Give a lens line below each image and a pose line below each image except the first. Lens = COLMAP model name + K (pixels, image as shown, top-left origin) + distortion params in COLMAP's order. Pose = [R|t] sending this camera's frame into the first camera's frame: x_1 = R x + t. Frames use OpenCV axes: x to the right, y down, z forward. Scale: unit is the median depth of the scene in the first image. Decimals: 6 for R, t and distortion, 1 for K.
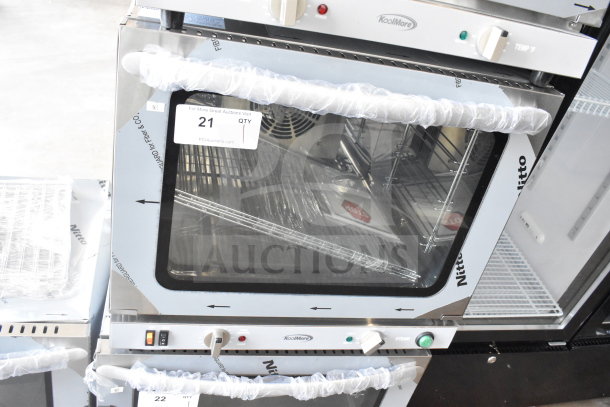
lens RADIAL K [[550.4, 0, 305.0], [0, 550.4, 203.5], [0, 0, 1]] dist [-0.094738, -0.004181]
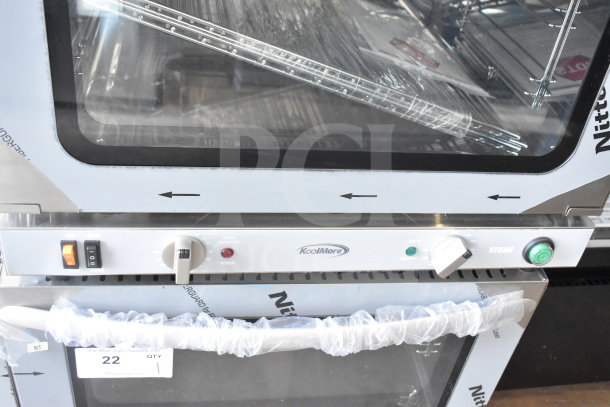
lens RADIAL K [[624.1, 0, 305.0], [0, 624.1, 203.5], [0, 0, 1]] dist [-0.079581, 0.013159]
pose [[0.995213, -0.044173, -0.087178, 0.027715], [0.050474, 0.996166, 0.071451, 0.141950], [0.083687, -0.075509, 0.993627, 0.322484]]
